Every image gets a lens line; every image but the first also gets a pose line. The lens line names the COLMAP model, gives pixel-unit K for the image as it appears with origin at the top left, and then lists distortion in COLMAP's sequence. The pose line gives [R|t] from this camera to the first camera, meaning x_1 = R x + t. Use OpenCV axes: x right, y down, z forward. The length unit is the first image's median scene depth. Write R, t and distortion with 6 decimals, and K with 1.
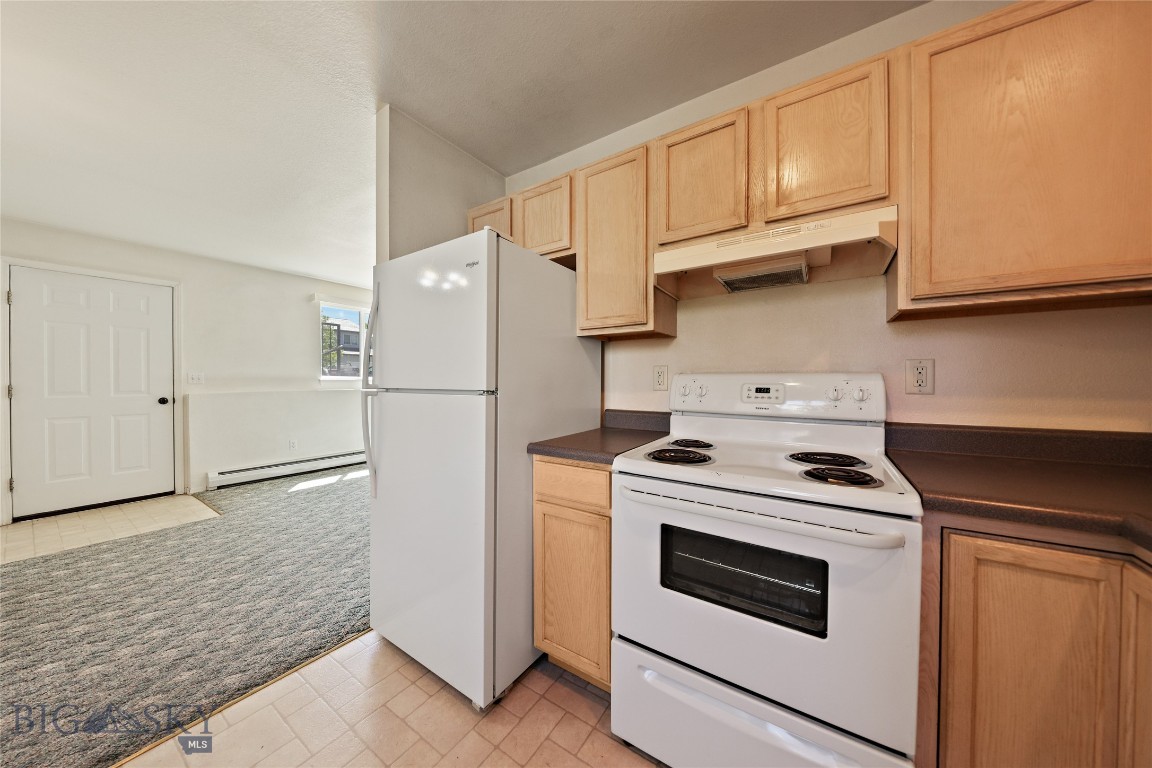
lens RADIAL K [[385.6, 0, 582.0], [0, 385.6, 381.6], [0, 0, 1]] dist [0.000280, -0.001683]
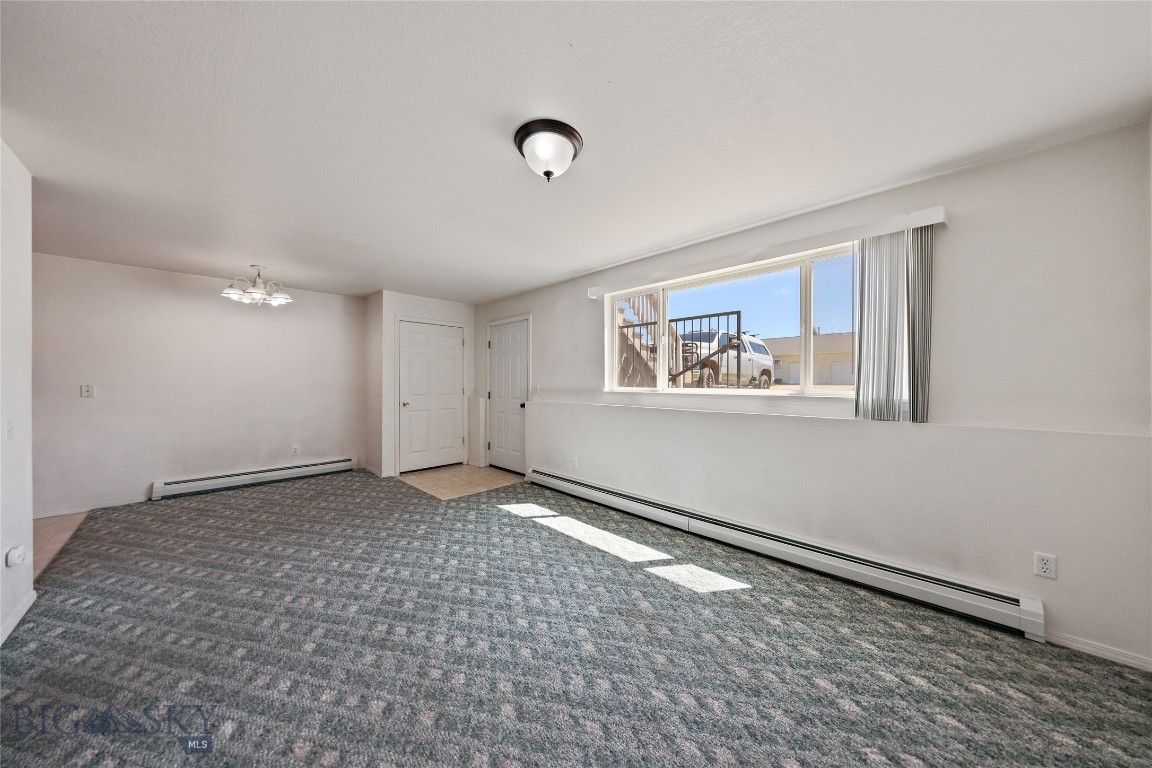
lens RADIAL K [[365.6, 0, 573.2], [0, 365.6, 382.0], [0, 0, 1]] dist [0.001117, -0.003136]
pose [[-0.182363, 0.003193, -0.983226, 0.170395], [-0.005191, 0.999978, 0.004210, -0.048710], [0.983218, 0.005872, -0.182342, 1.864732]]
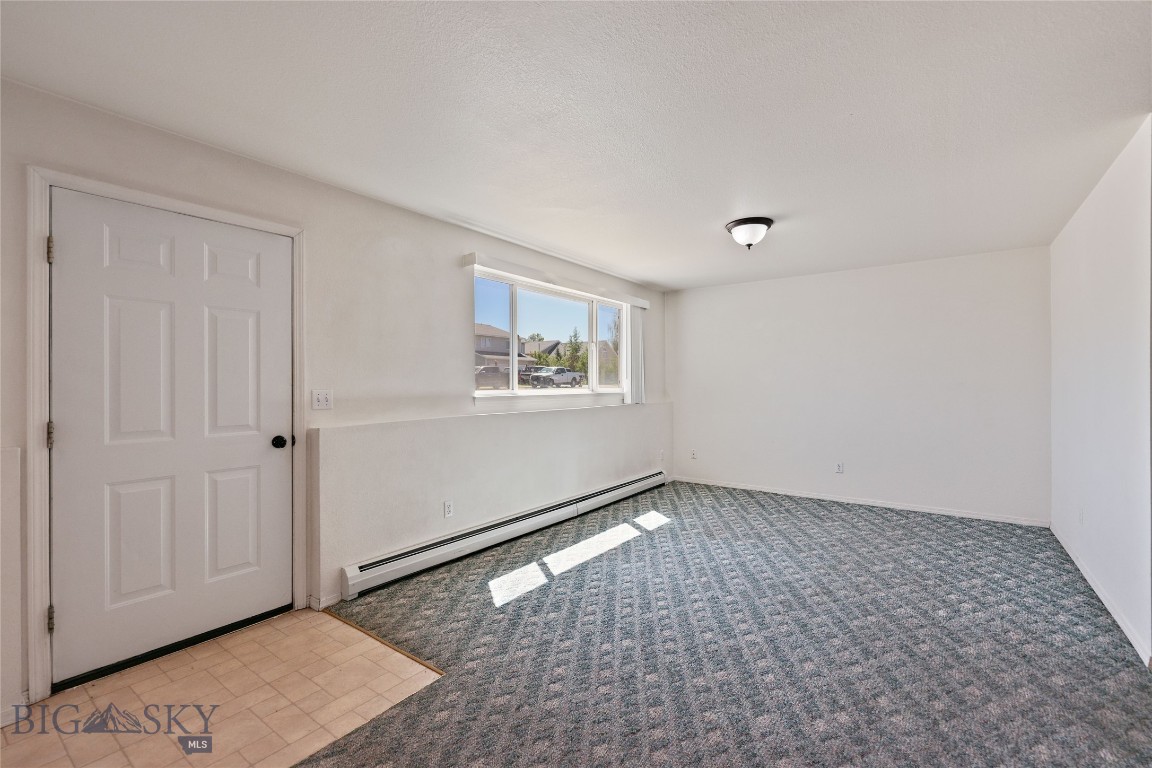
lens RADIAL K [[499.5, 0, 585.2], [0, 499.5, 381.6], [0, 0, 1]] dist [0.016613, -0.008843]
pose [[0.999505, -0.001836, -0.031405, -0.834181], [0.001631, 0.999977, -0.006563, -0.041538], [0.031417, 0.006509, 0.999485, 0.389784]]
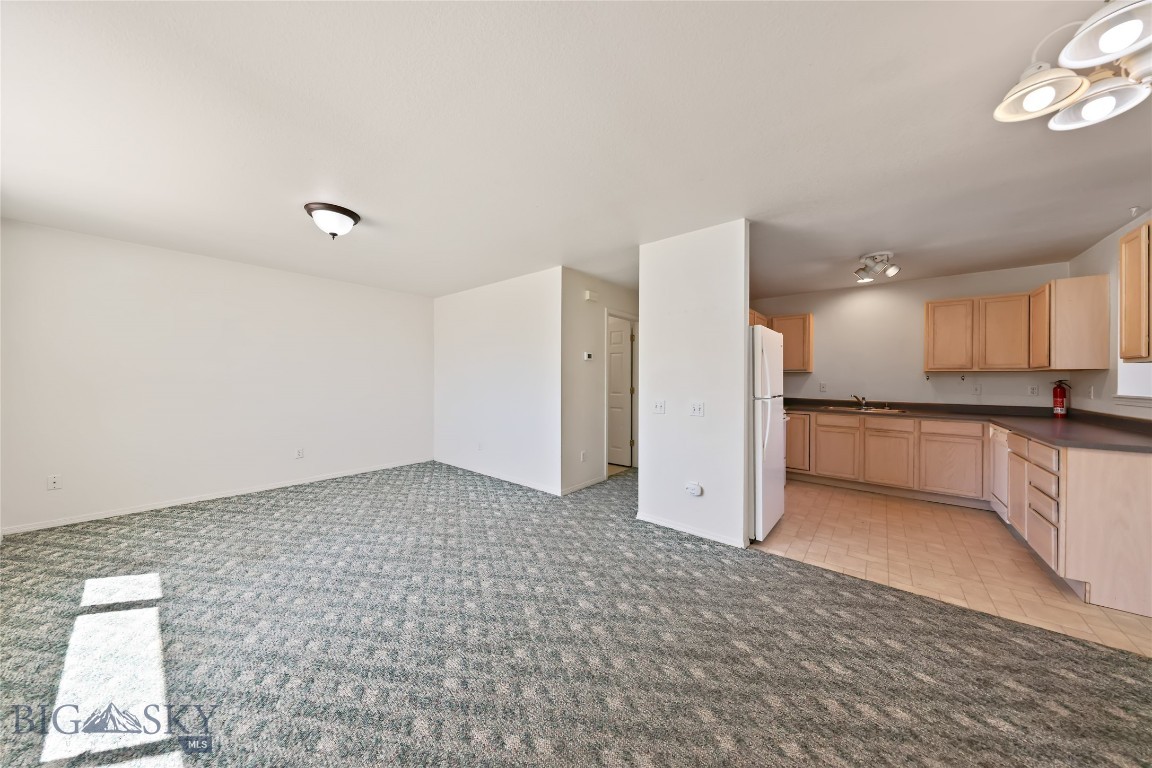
lens RADIAL K [[365.8, 0, 581.2], [0, 365.8, 377.5], [0, 0, 1]] dist [0.006125, -0.004442]
pose [[0.084662, 0.003579, 0.996403, -1.331509], [-0.002253, 0.999992, -0.003400, -0.039818], [-0.996407, -0.001958, 0.084669, 0.997617]]
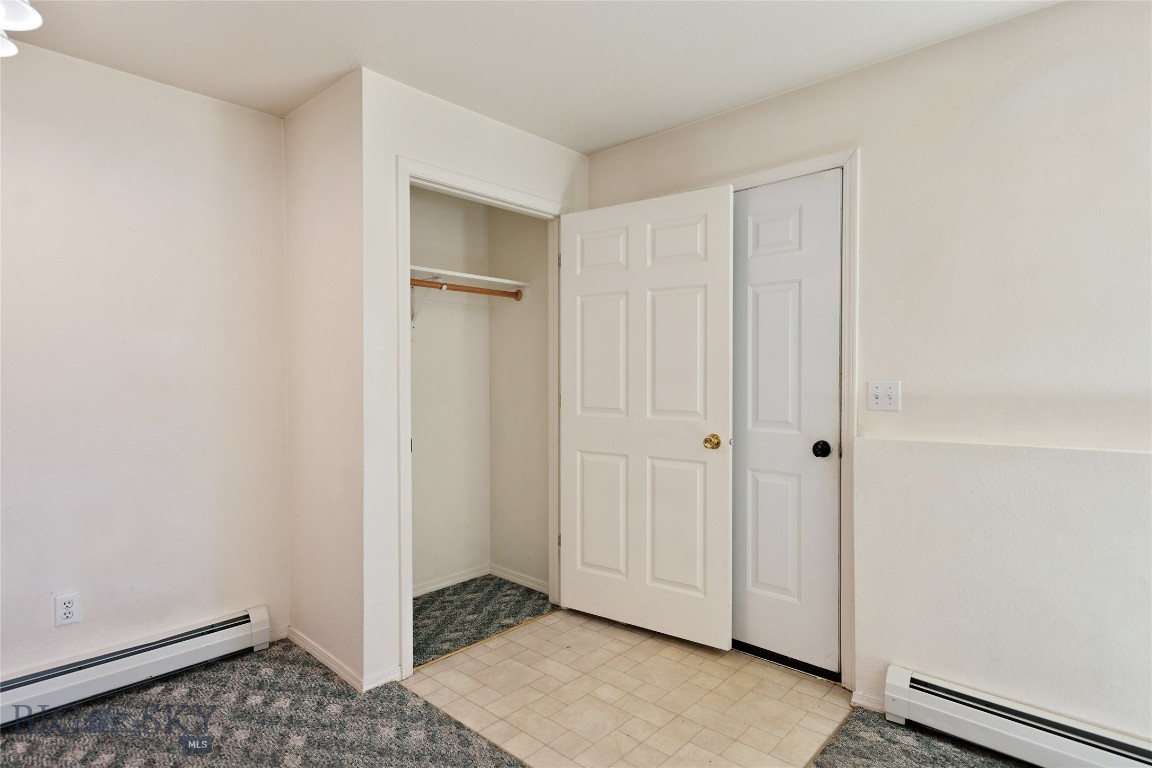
lens RADIAL K [[602.3, 0, 576.0], [0, 602.3, 384.0], [0, 0, 1]] dist [0.010137, -0.000301]
pose [[-0.150888, 0.020325, -0.988342, -0.541006], [-0.001055, 0.999785, 0.020721, -0.044454], [0.988550, 0.004169, -0.150834, 1.113699]]
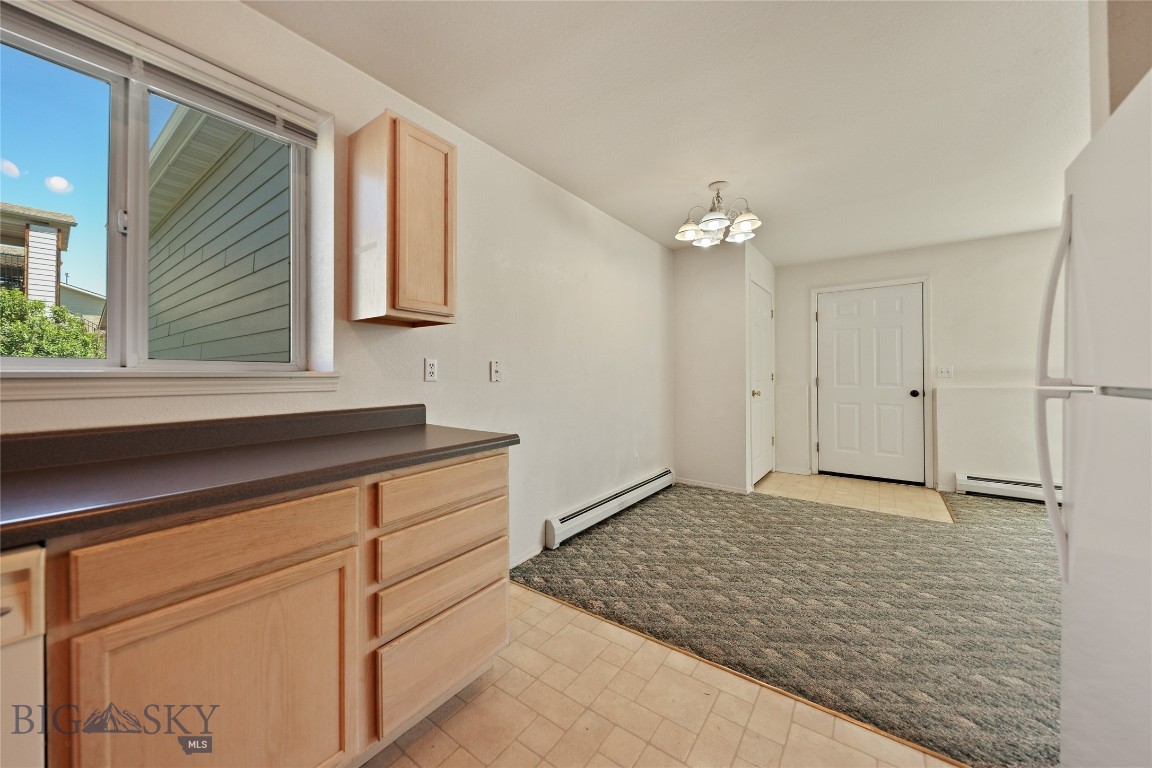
lens RADIAL K [[397.0, 0, 575.3], [0, 397.0, 372.8], [0, 0, 1]] dist [-0.000744, -0.002730]
pose [[-0.053475, -0.004937, -0.998557, 0.041186], [-0.002980, 0.999984, -0.004785, 0.002410], [0.998565, 0.002720, -0.053489, 0.188573]]
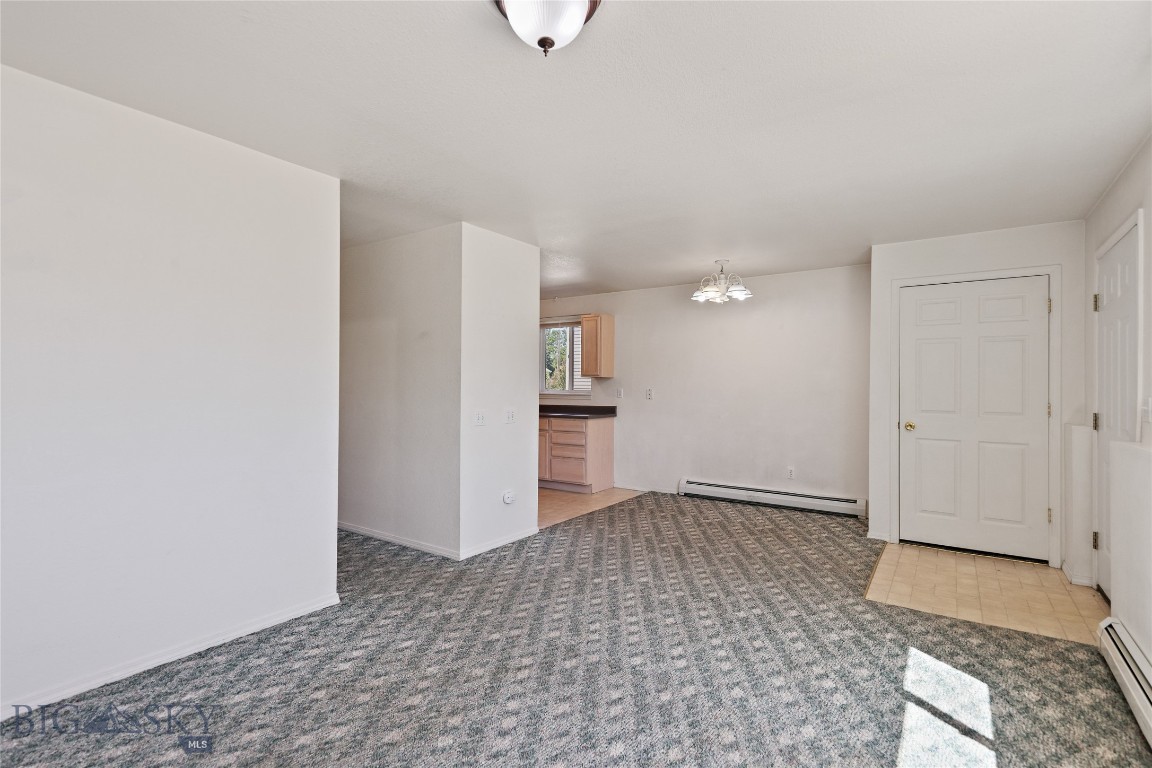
lens RADIAL K [[537.2, 0, 597.6], [0, 537.2, 382.8], [0, 0, 1]] dist [0.010047, -0.000656]
pose [[-0.999829, -0.005049, -0.017815, -0.495150], [-0.005040, 0.999987, -0.000535, -0.048256], [0.017818, -0.000445, -0.999841, 2.266079]]
